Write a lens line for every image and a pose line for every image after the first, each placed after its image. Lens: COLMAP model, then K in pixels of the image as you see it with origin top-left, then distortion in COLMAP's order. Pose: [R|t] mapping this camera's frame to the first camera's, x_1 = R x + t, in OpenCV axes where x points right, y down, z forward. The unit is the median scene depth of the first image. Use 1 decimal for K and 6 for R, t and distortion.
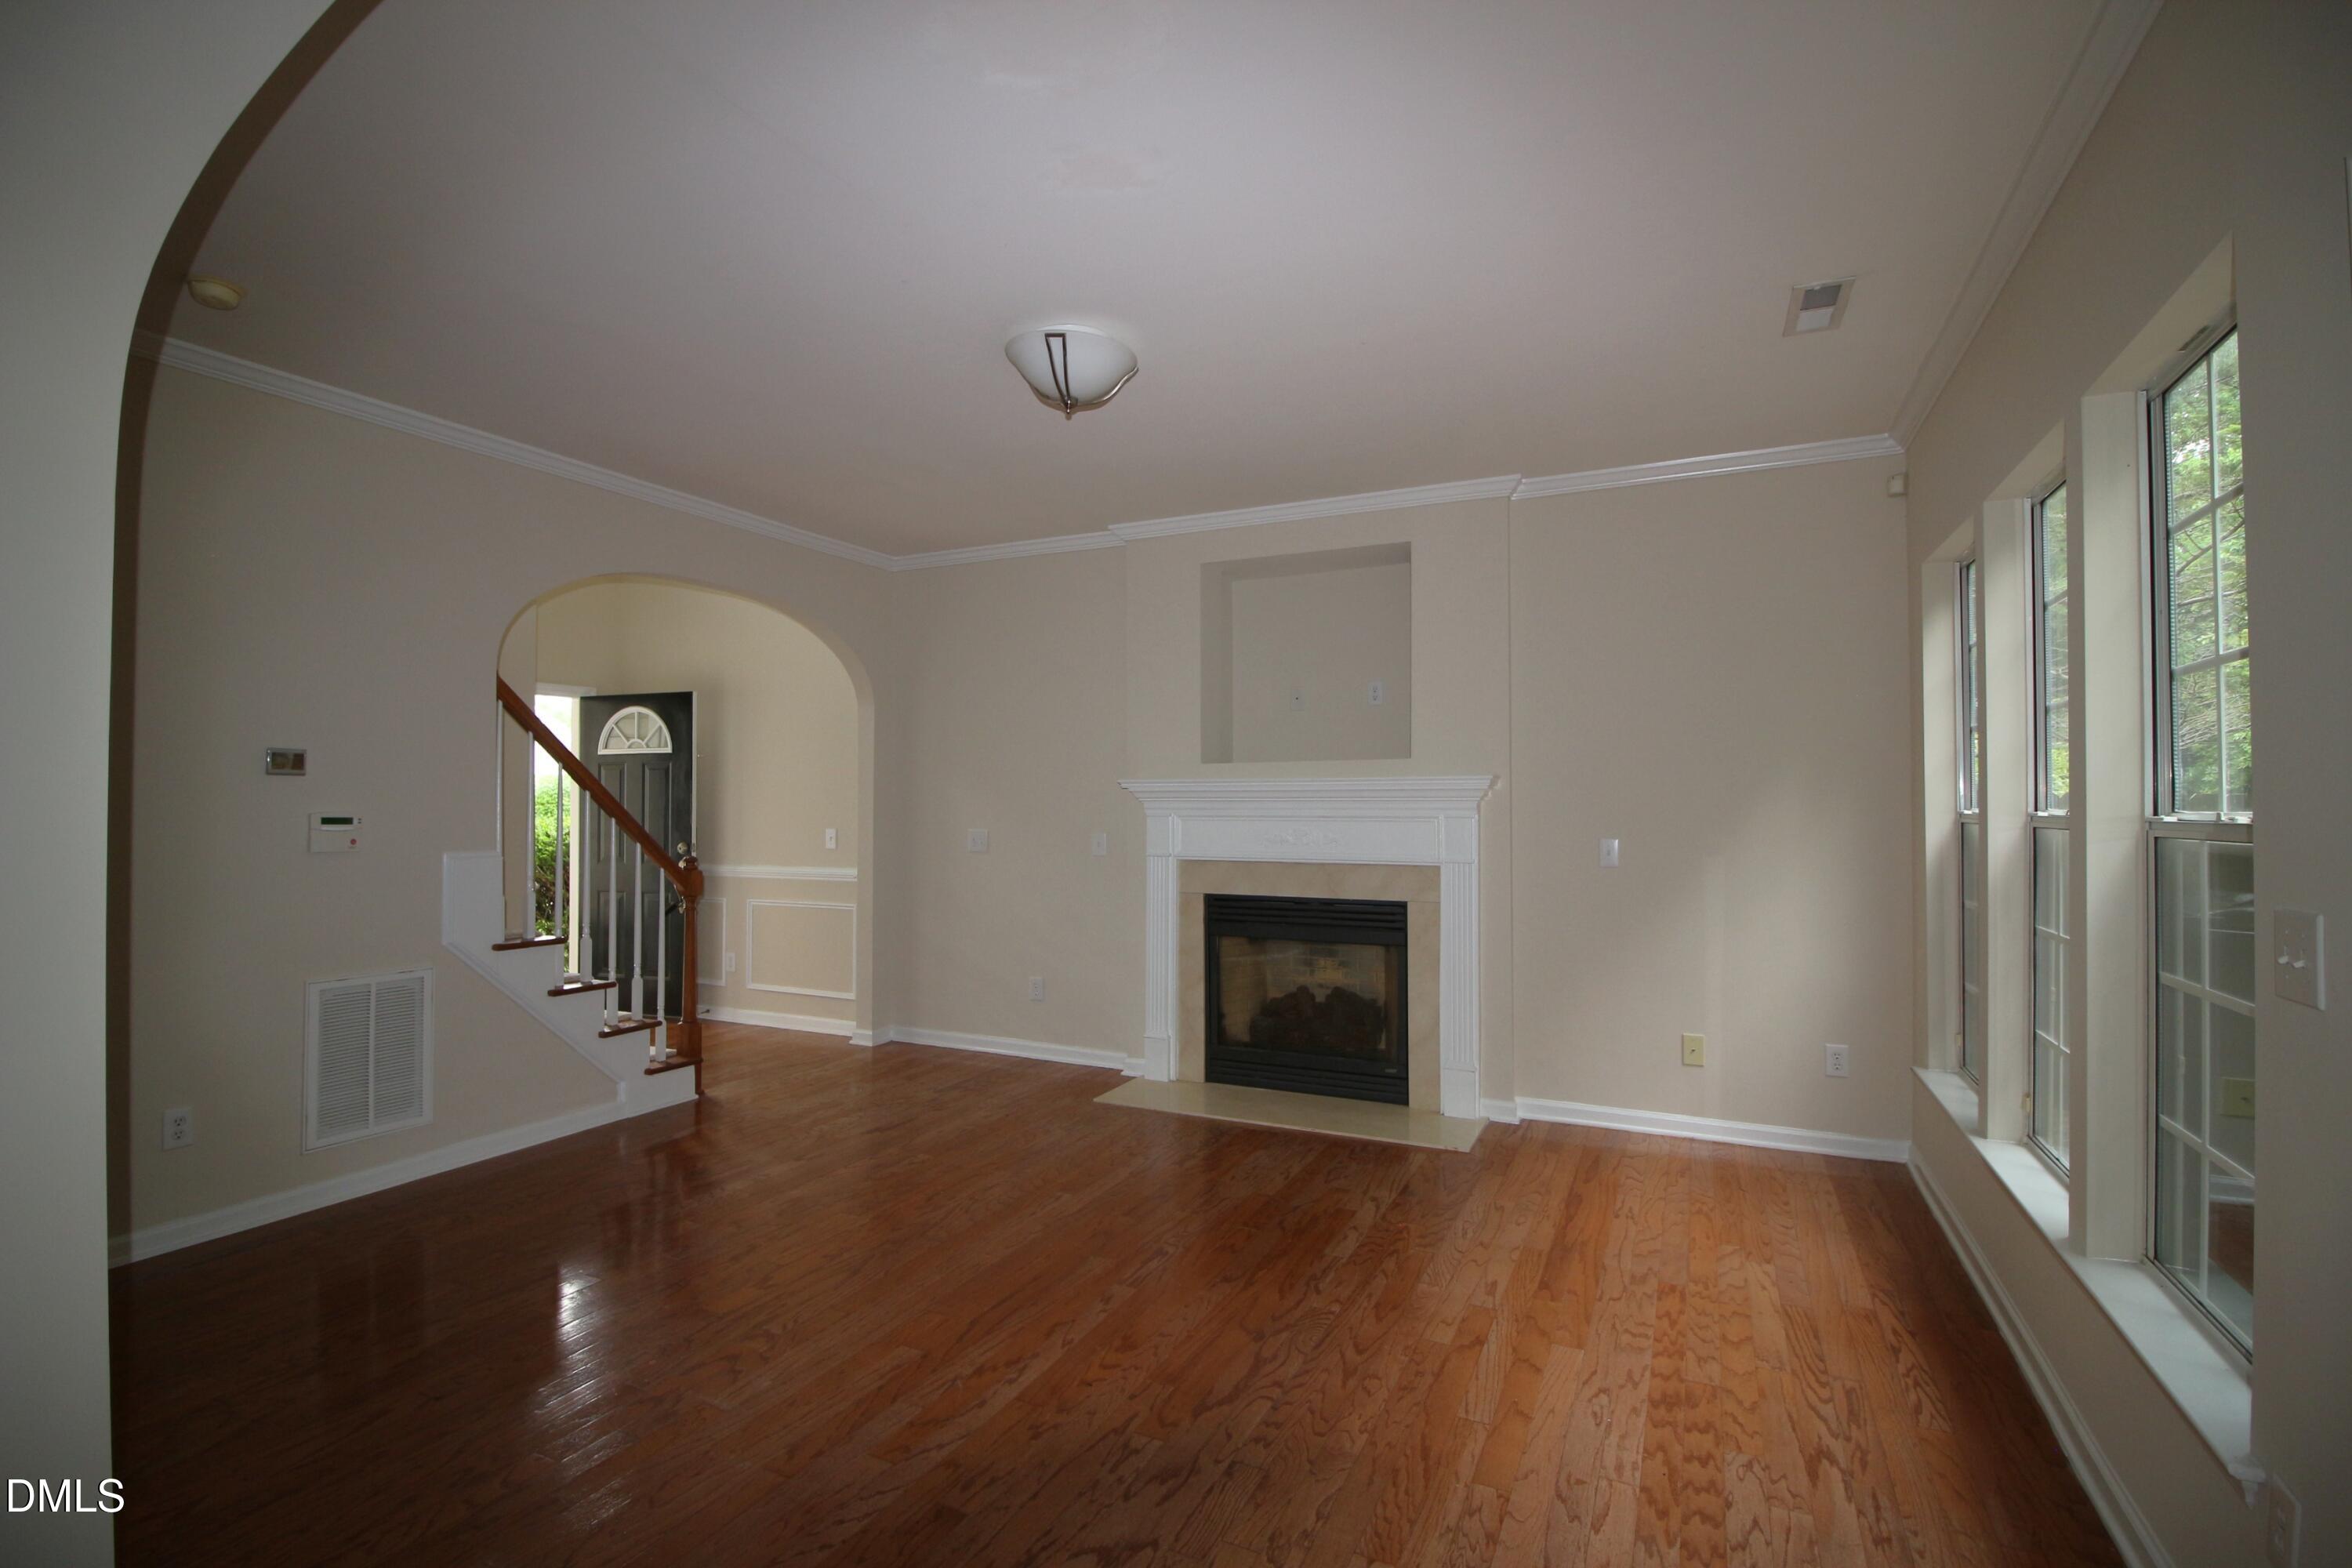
lens RADIAL K [[1089.2, 0, 1154.1], [0, 1089.2, 790.7], [0, 0, 1]] dist [-0.016294, -0.002196]
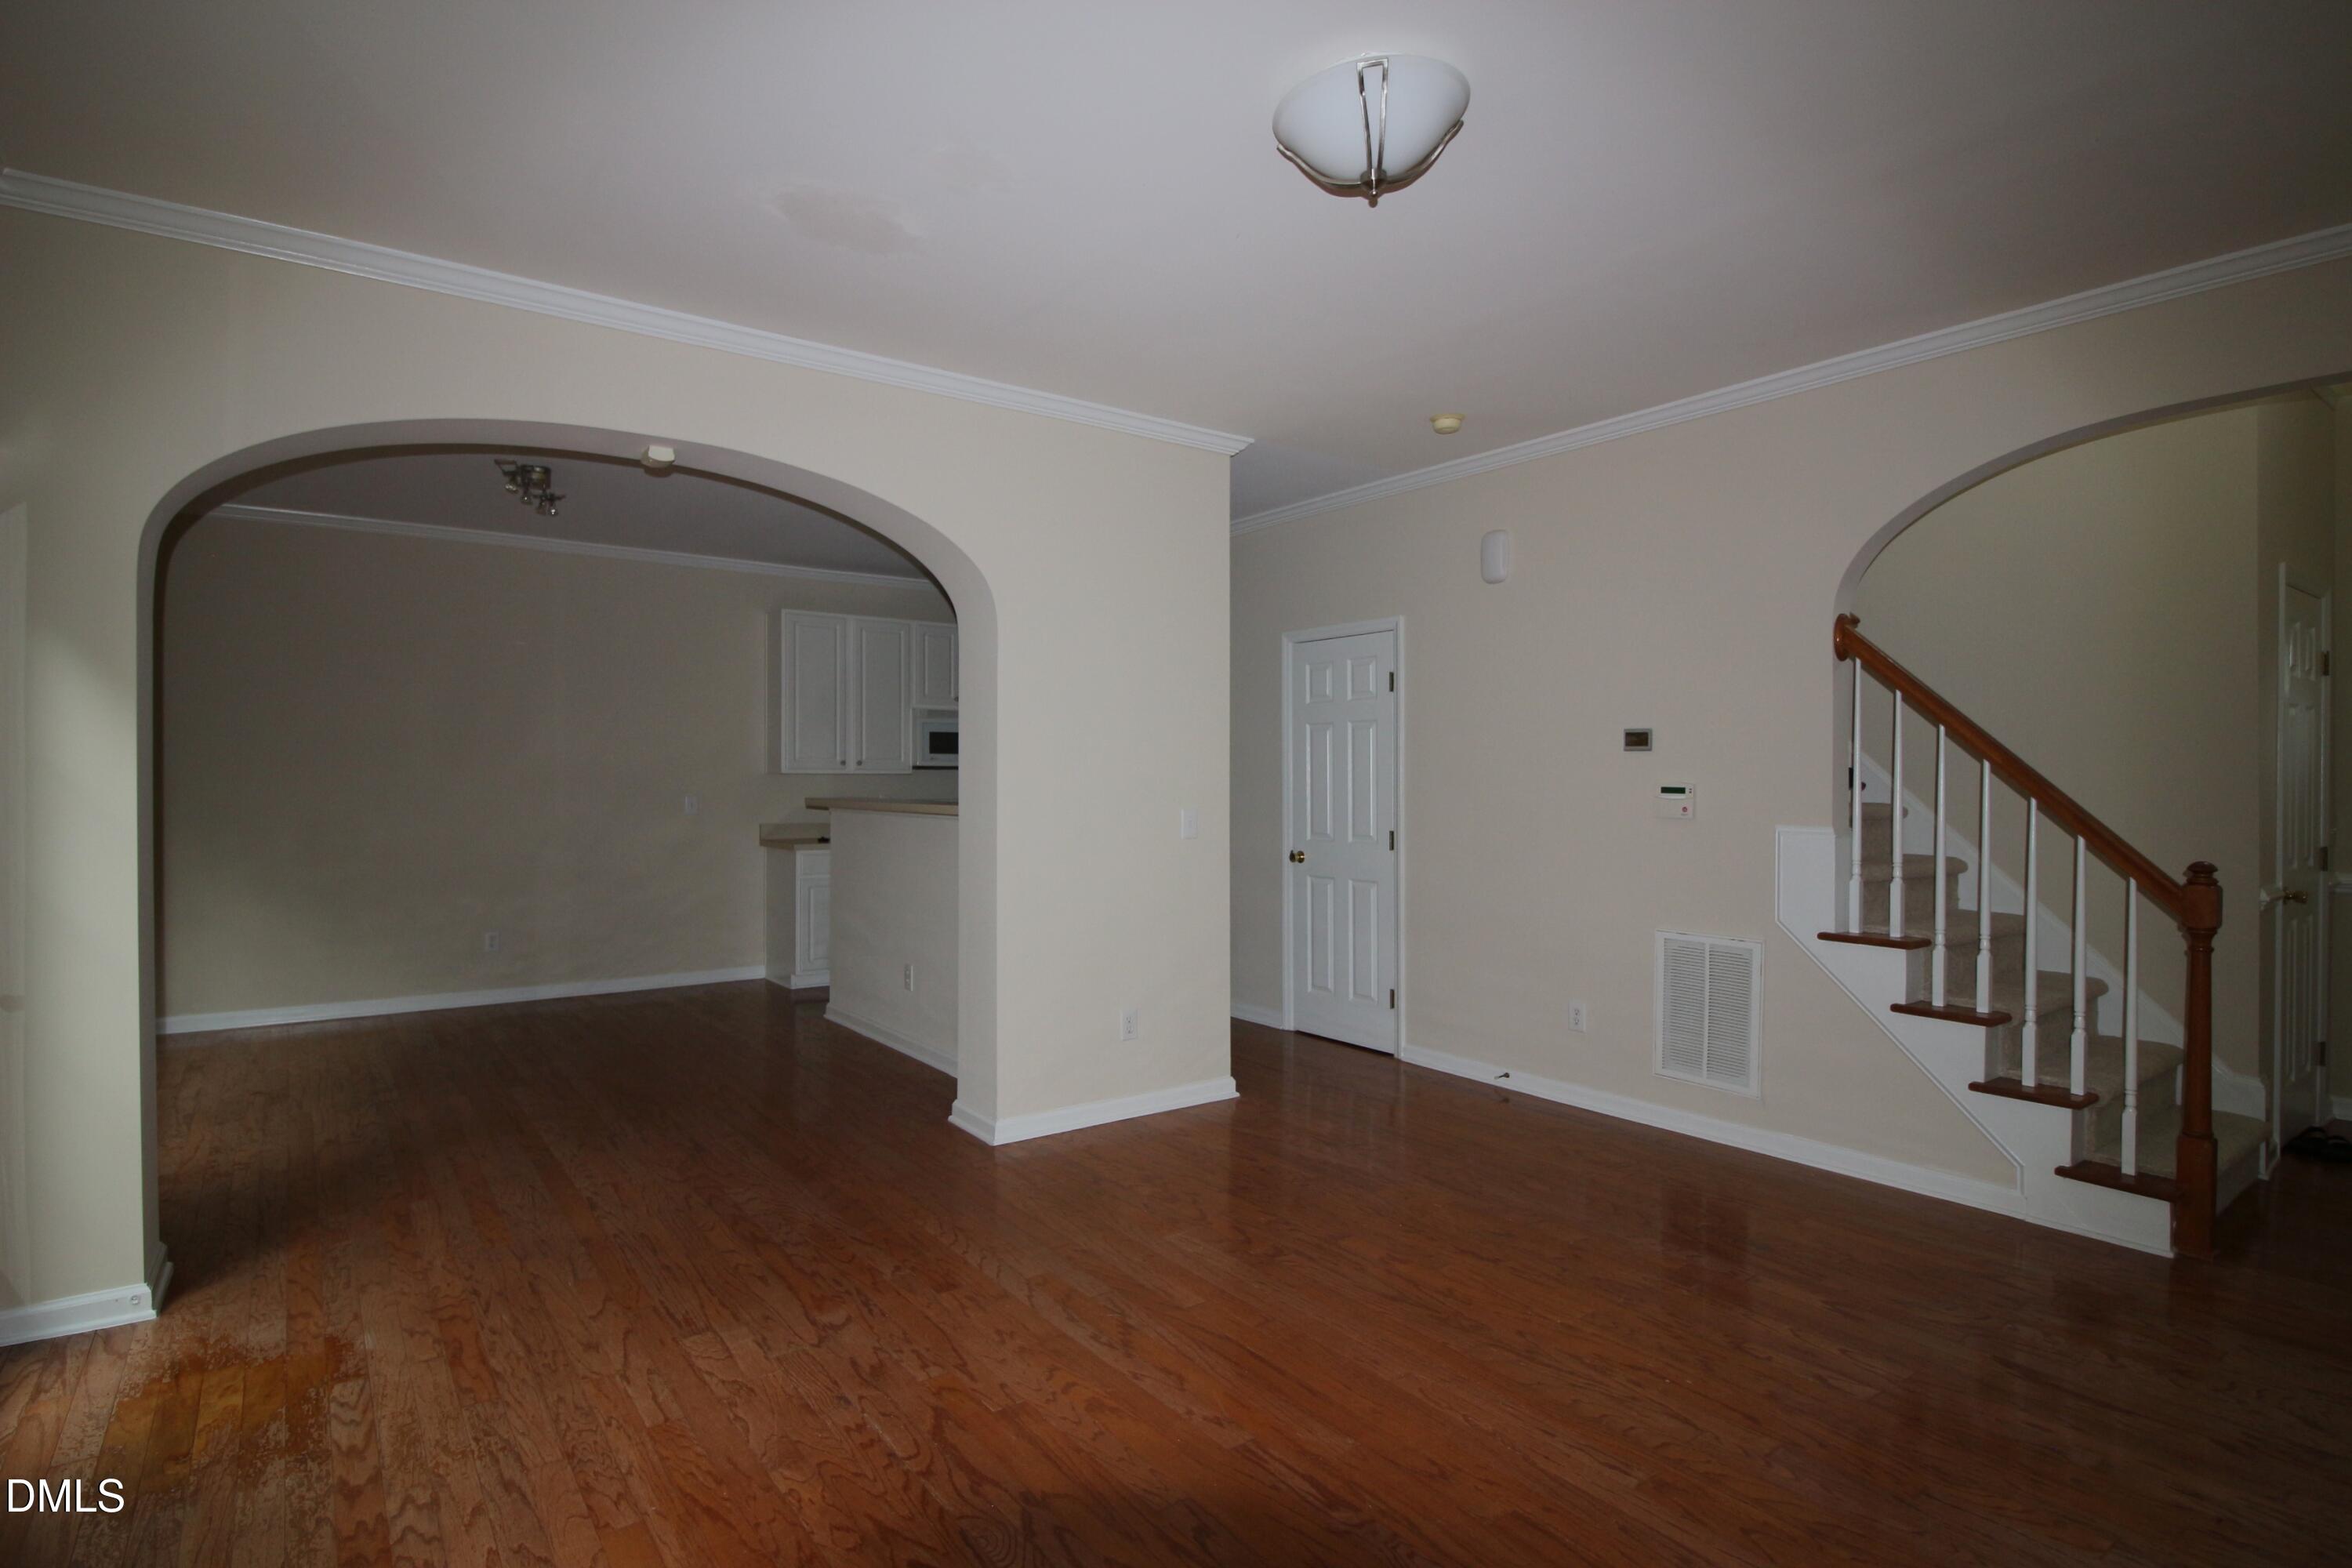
lens RADIAL K [[1181.4, 0, 1171.5], [0, 1181.4, 781.6], [0, 0, 1]] dist [-0.013712, -0.000857]
pose [[-0.451446, 0.004069, -0.892289, 0.775285], [0.008728, 0.999962, 0.000144, 0.019304], [0.892256, -0.007723, -0.451465, 1.475489]]
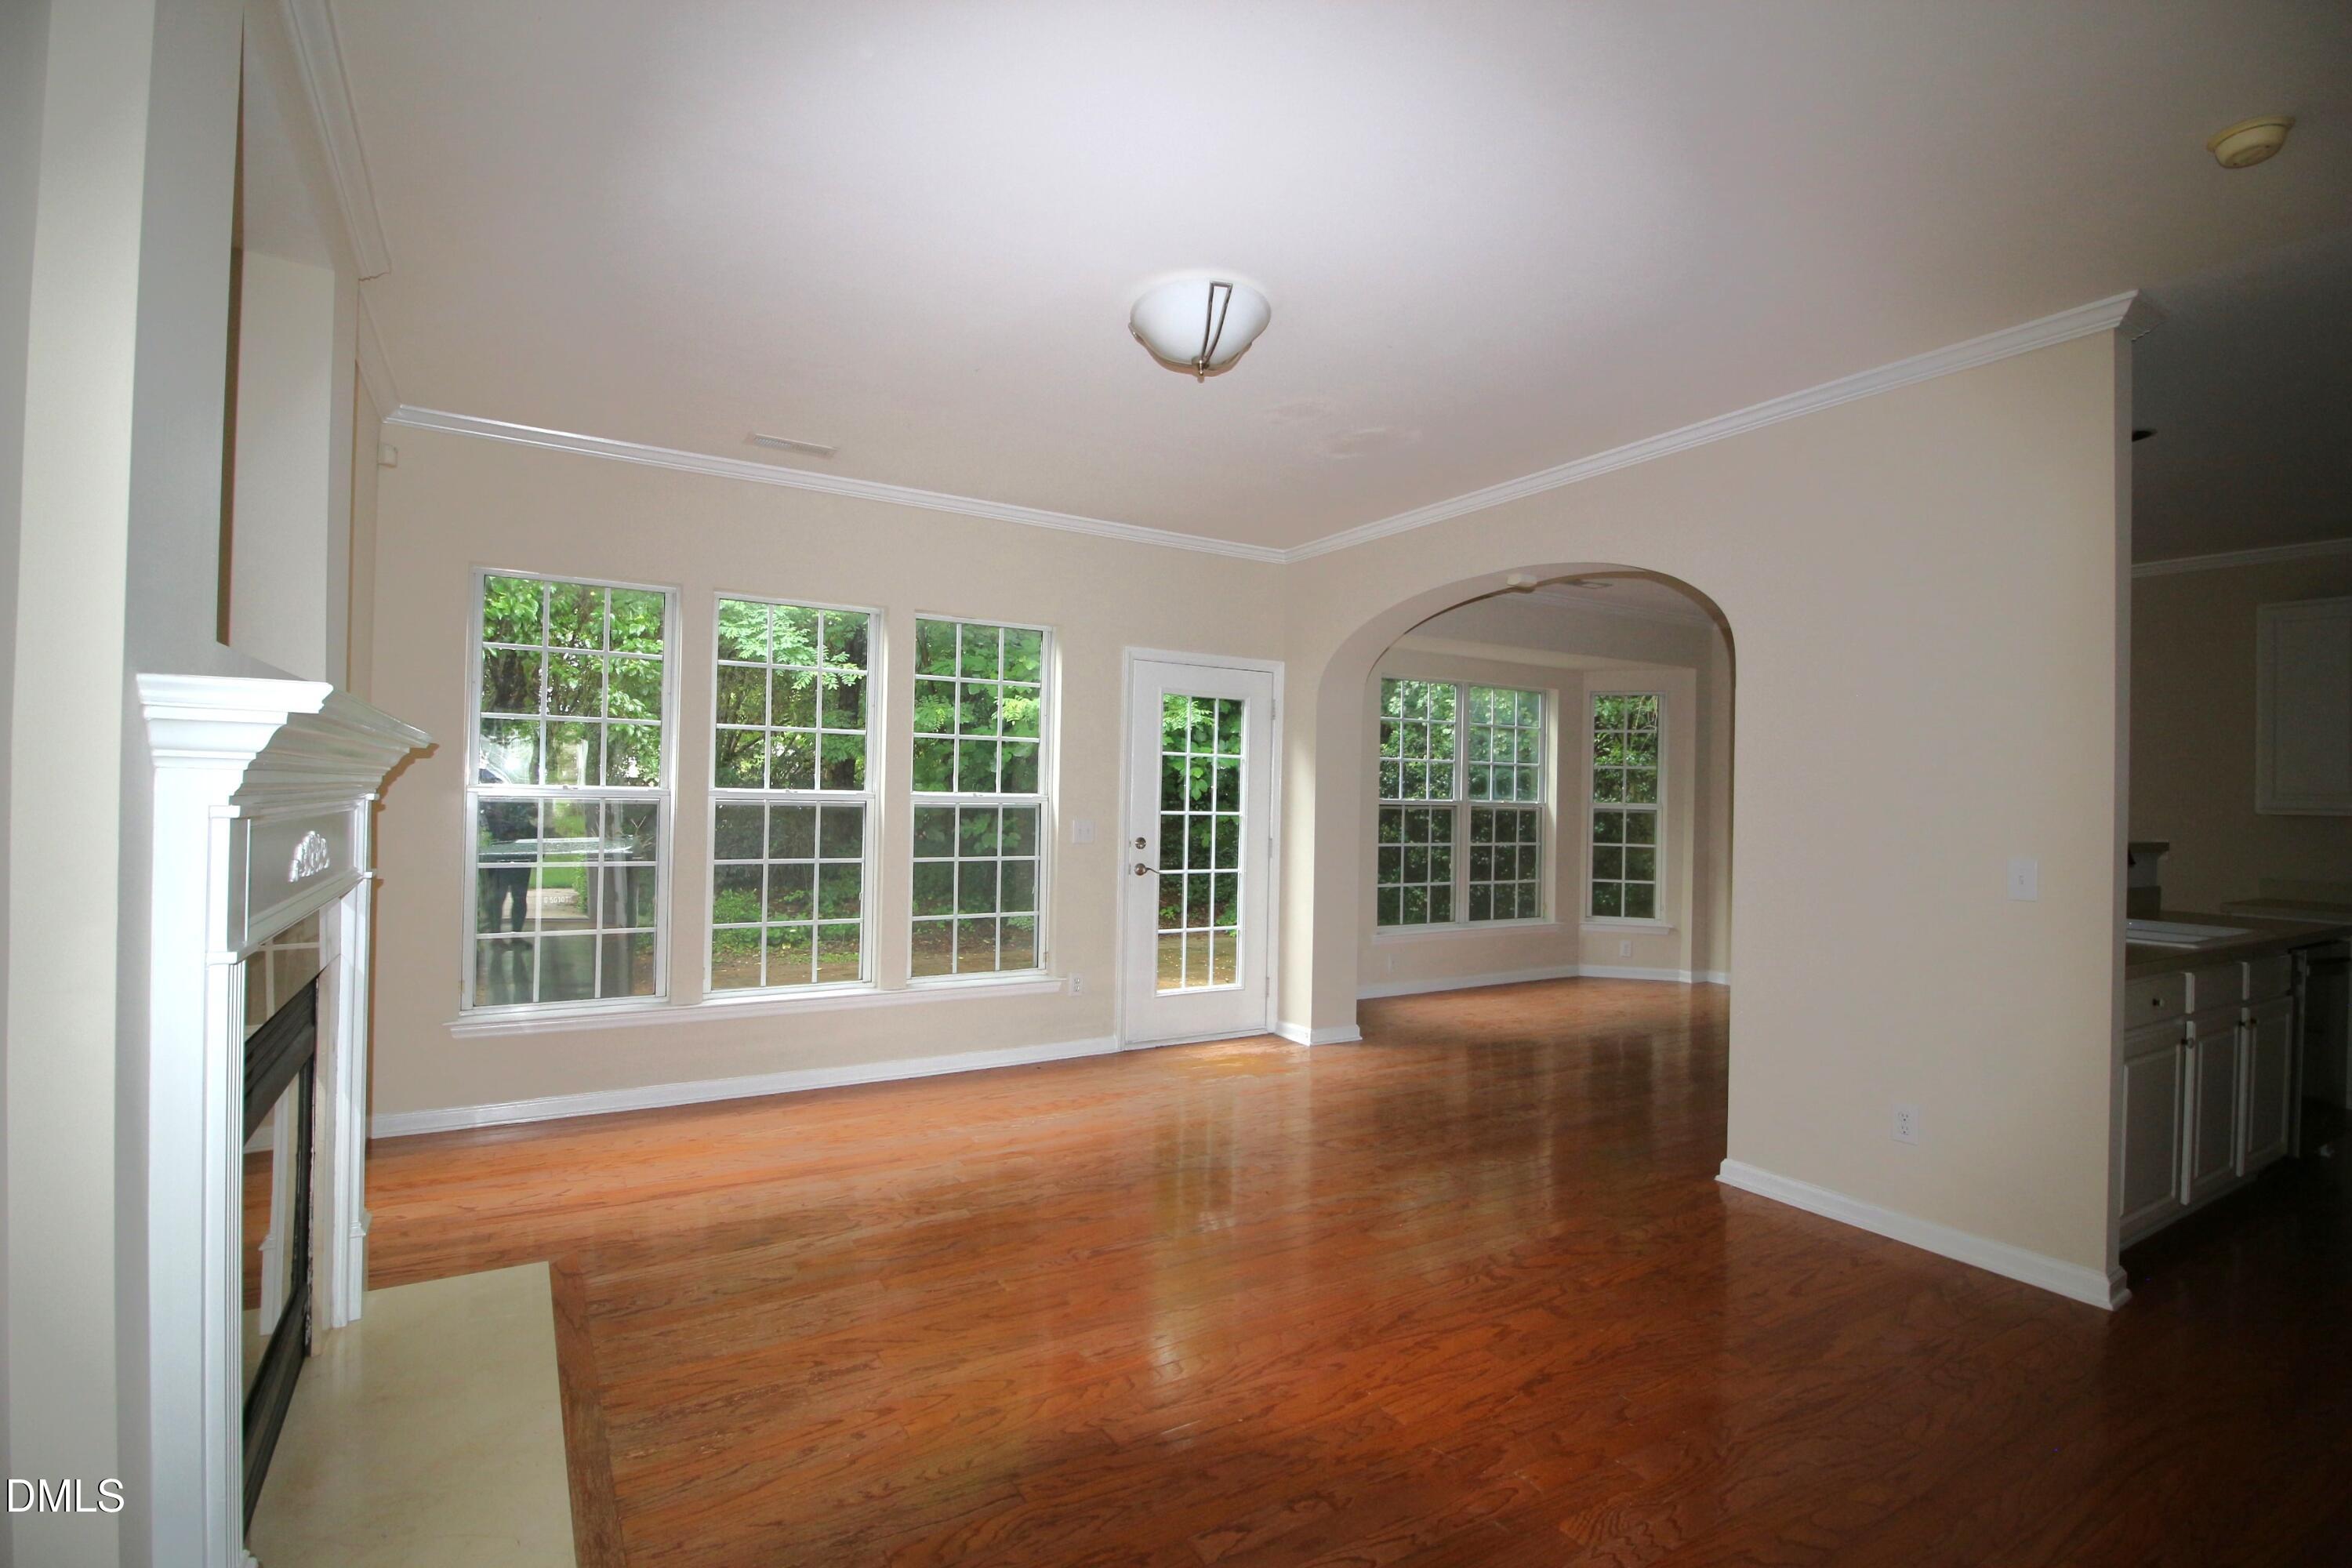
lens RADIAL K [[1089.2, 0, 1158.5], [0, 1089.2, 792.0], [0, 0, 1]] dist [-0.016294, -0.002196]
pose [[-0.838224, -0.016304, 0.545082, -0.682700], [-0.027738, 0.999534, -0.012758, 0.026796], [-0.544620, -0.025813, -0.838286, 2.175973]]
